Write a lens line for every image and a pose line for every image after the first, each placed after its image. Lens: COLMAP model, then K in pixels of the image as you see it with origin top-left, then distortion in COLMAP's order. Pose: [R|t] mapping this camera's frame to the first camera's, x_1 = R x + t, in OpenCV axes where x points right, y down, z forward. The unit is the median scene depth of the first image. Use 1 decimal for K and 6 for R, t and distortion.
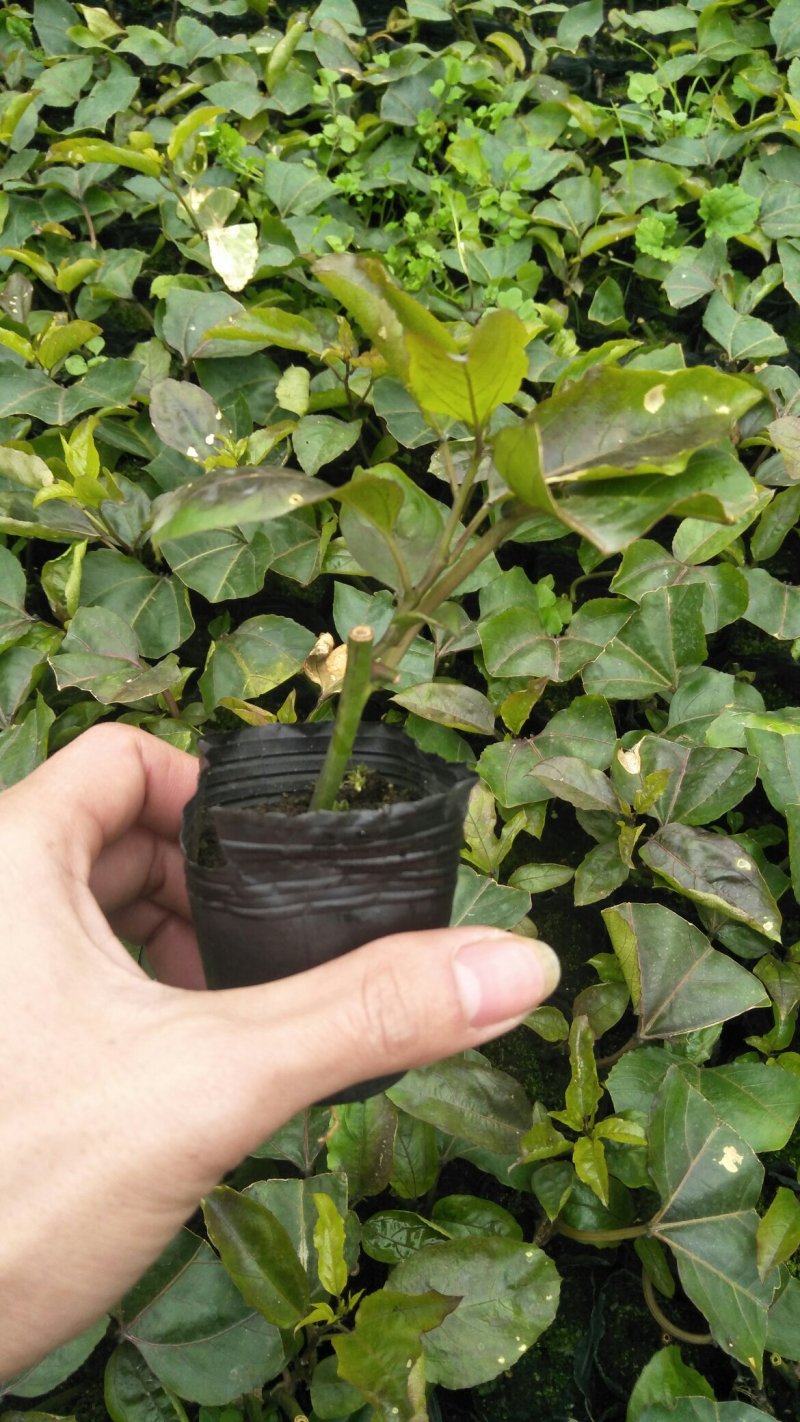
lens RADIAL K [[1104.3, 0, 400.0], [0, 1104.3, 711.0], [0, 0, 1]] dist [0.028390, -0.049372]
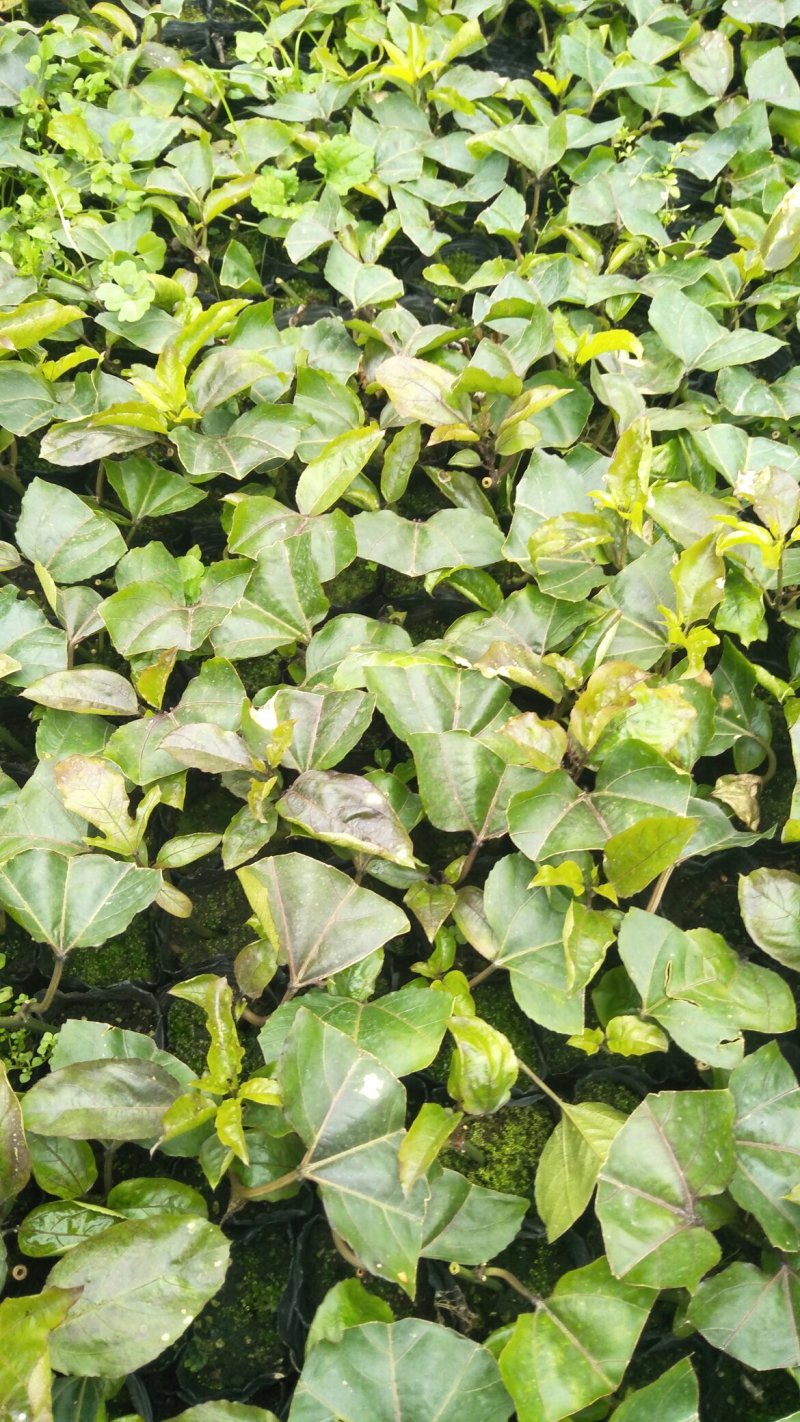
lens RADIAL K [[1104.3, 0, 400.0], [0, 1104.3, 711.0], [0, 0, 1]] dist [0.028390, -0.049372]
pose [[0.977186, -0.162975, 0.136190, 0.179227], [0.160767, 0.986619, 0.027130, 0.029789], [-0.138789, -0.004616, 0.990311, -0.007621]]
